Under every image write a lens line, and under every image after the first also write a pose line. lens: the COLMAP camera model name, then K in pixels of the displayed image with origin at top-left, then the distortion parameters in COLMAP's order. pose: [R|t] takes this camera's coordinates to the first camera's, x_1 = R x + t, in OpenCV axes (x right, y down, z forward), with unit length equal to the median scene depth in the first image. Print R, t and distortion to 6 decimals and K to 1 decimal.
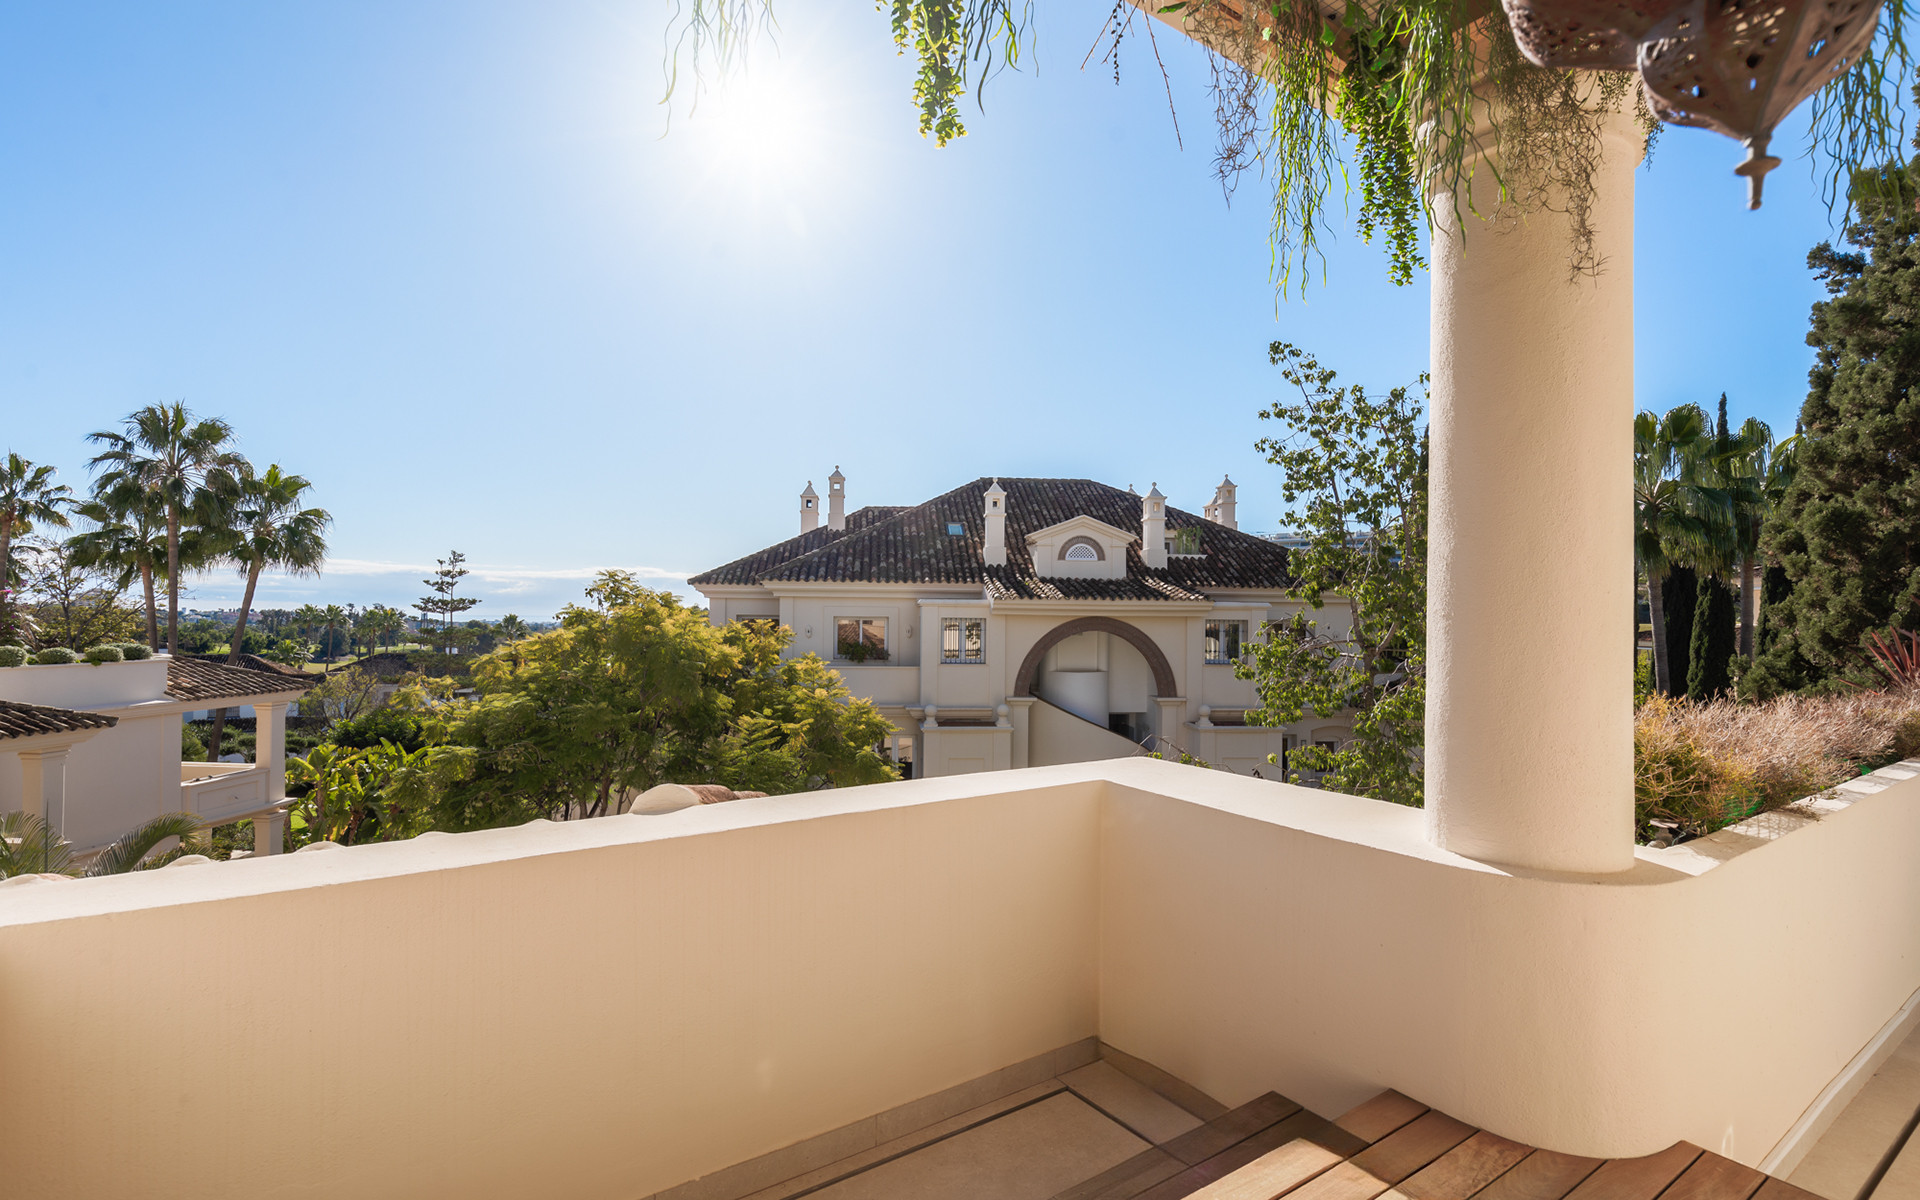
lens RADIAL K [[875.9, 0, 952.4], [0, 875.9, 607.1], [0, 0, 1]] dist [0.002136, -0.001044]
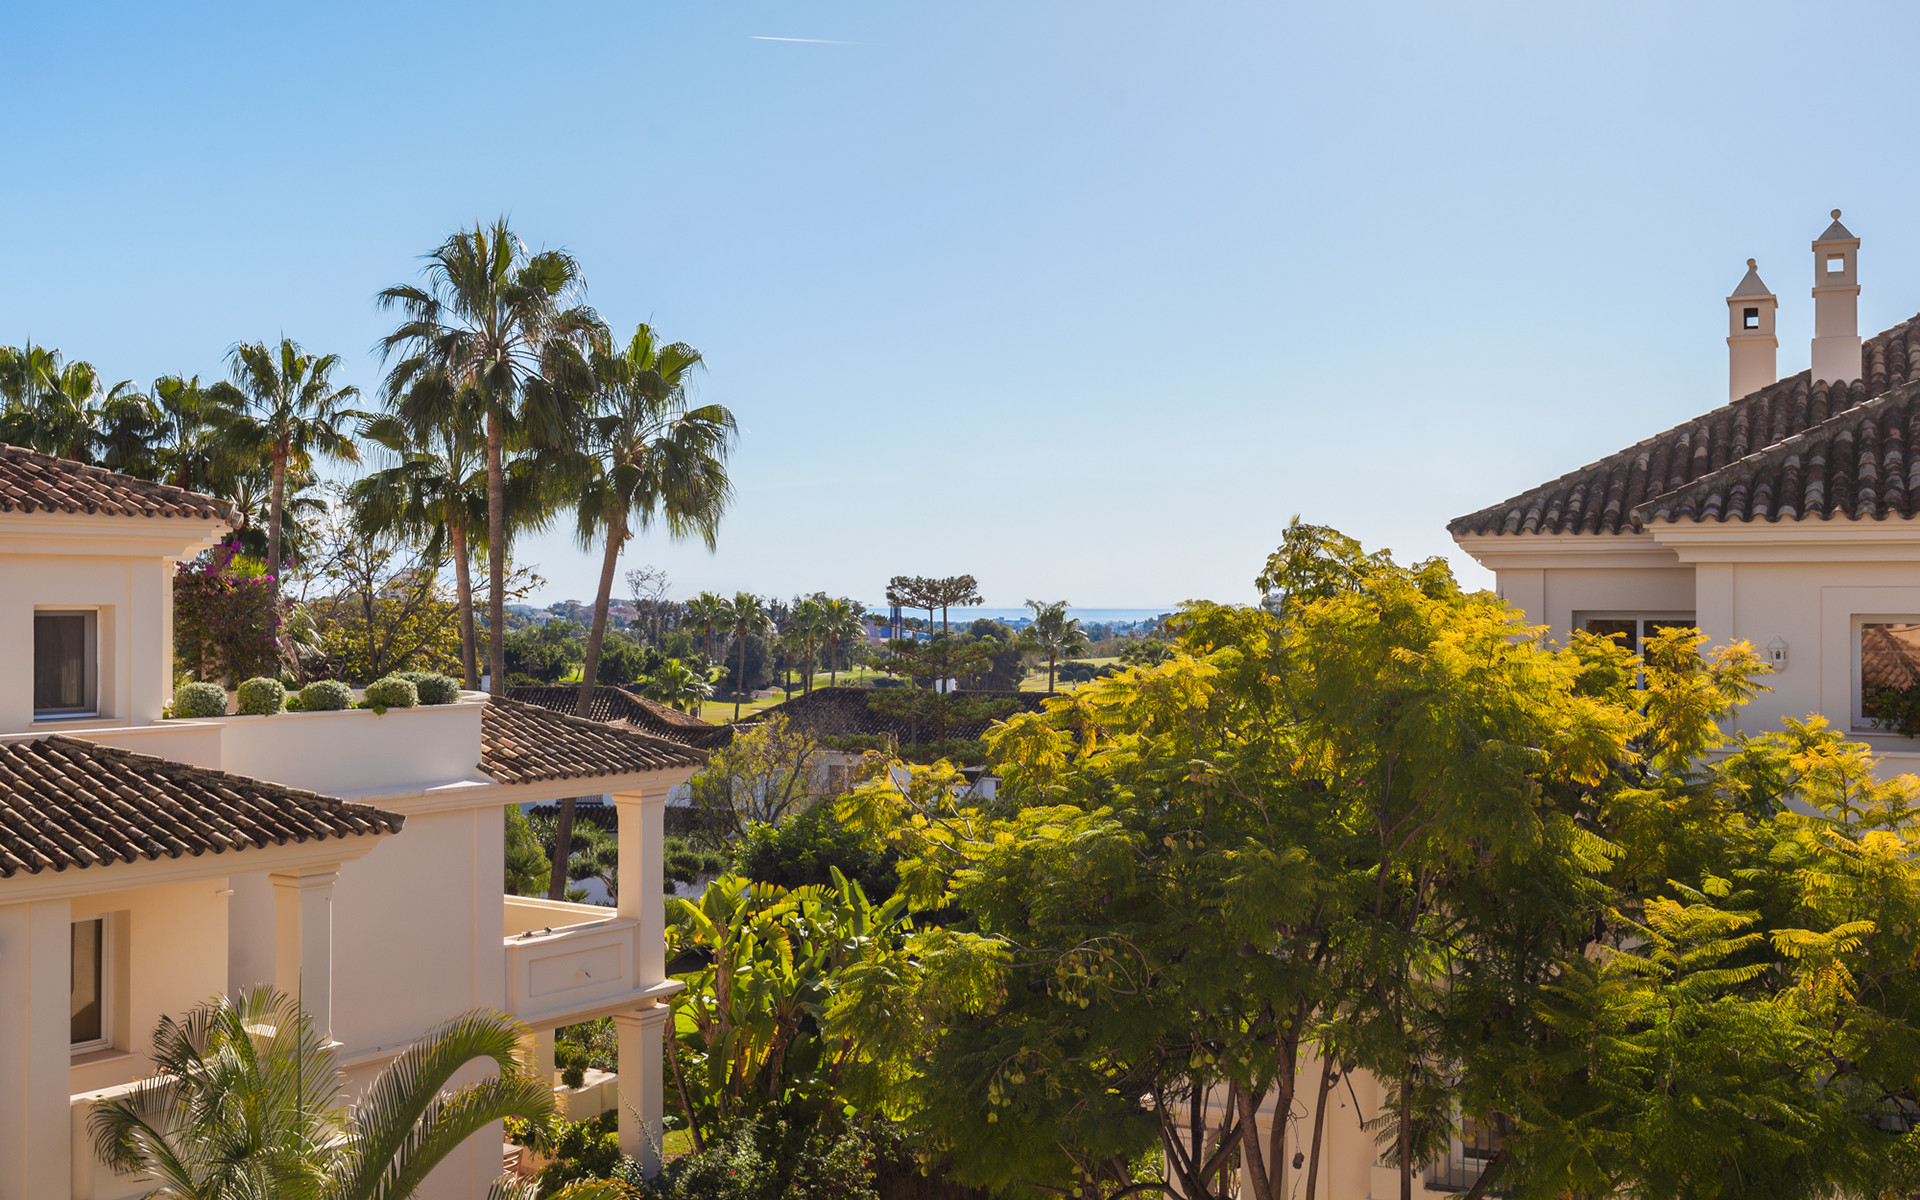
lens RADIAL K [[2030.5, 0, 935.4], [0, 2030.5, 581.1], [0, 0, 1]] dist [0.017855, 0.000000]
pose [[0.866561, -0.013519, -0.498888, -0.035318], [0.012334, 0.999908, -0.005672, -0.002779], [0.498918, -0.001238, 0.866648, 0.056893]]
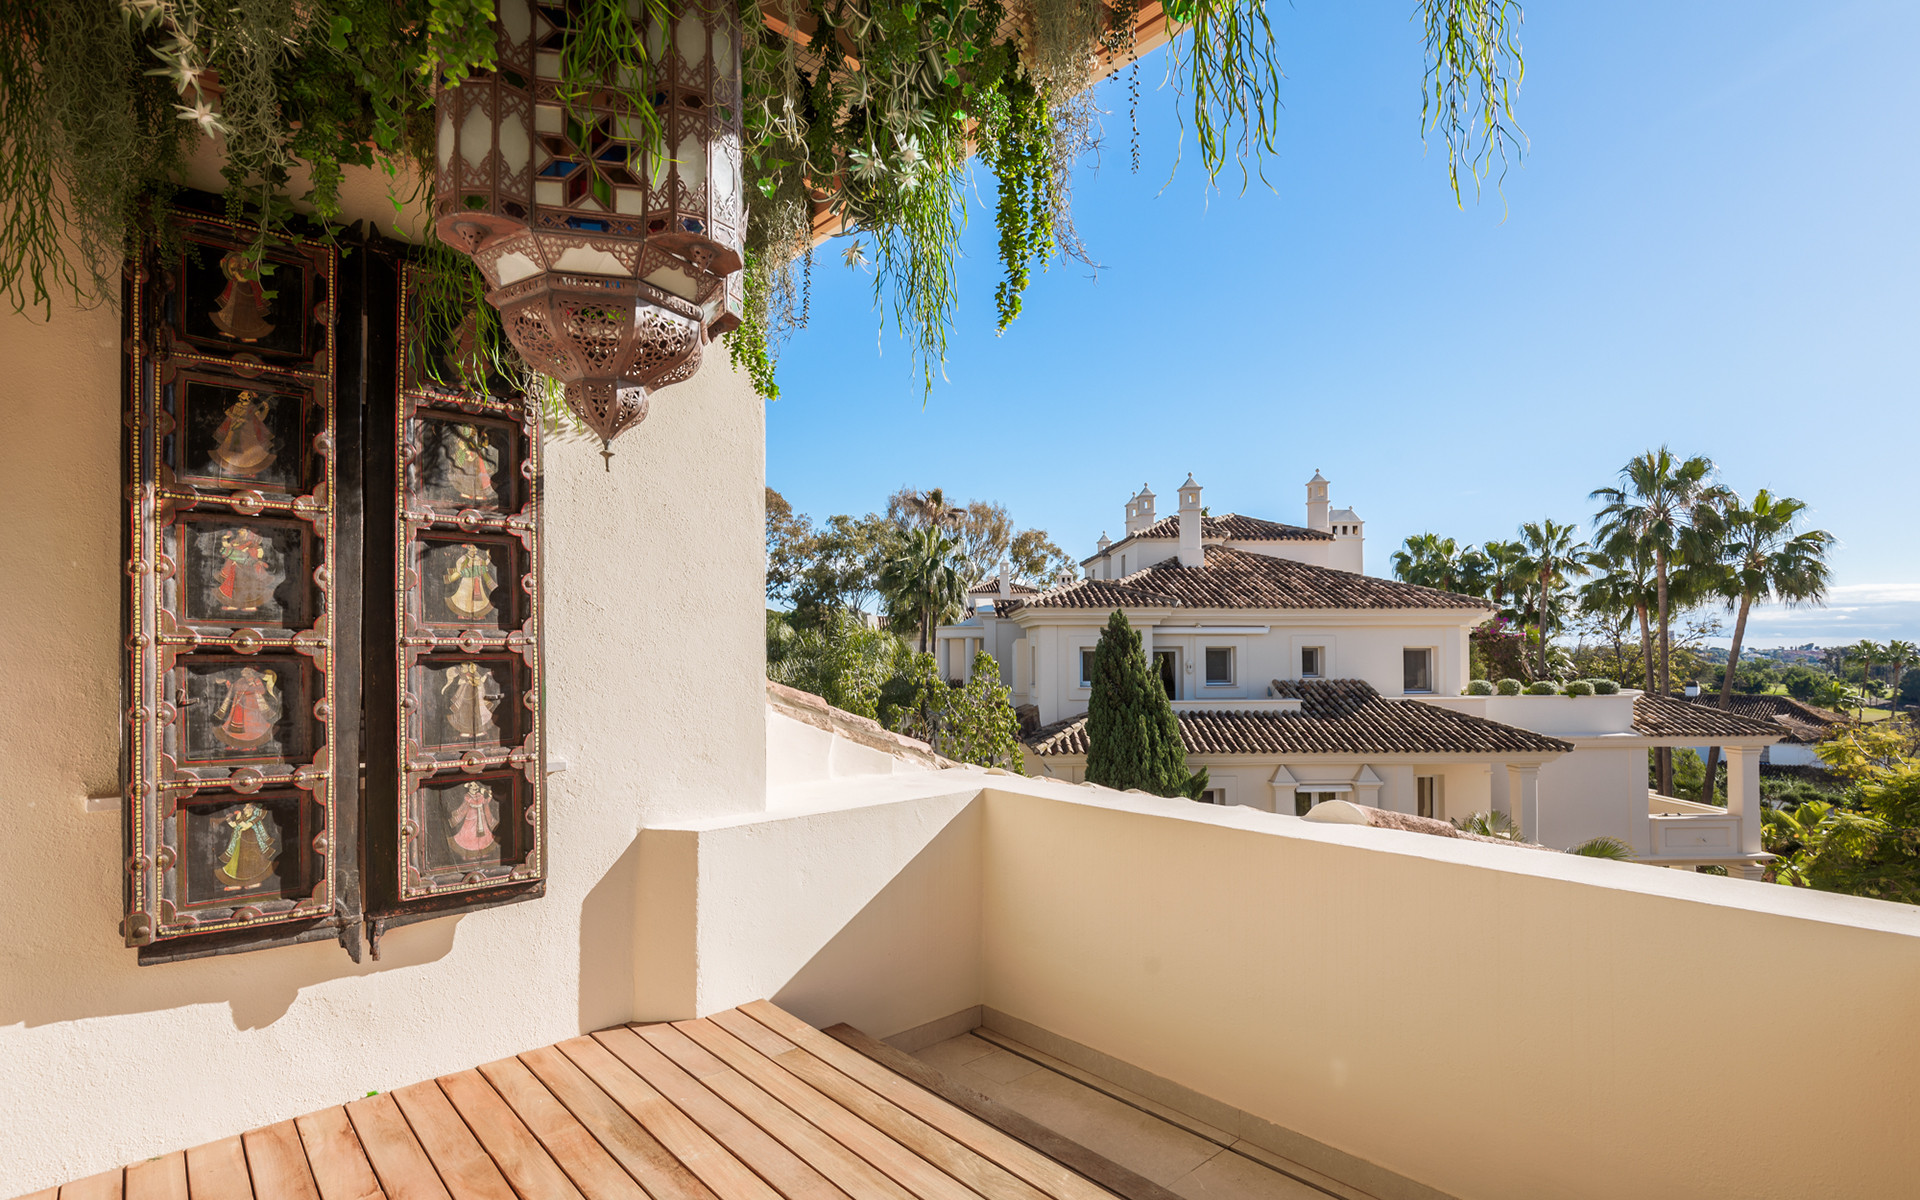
lens RADIAL K [[925.5, 0, 967.5], [0, 925.5, 632.8], [0, 0, 1]] dist [-0.002927, 0.000363]
pose [[0.151213, -0.025910, -0.988162, 0.064206], [0.012550, 0.999626, -0.024291, 0.001117], [0.988422, -0.008728, 0.151482, 0.028941]]
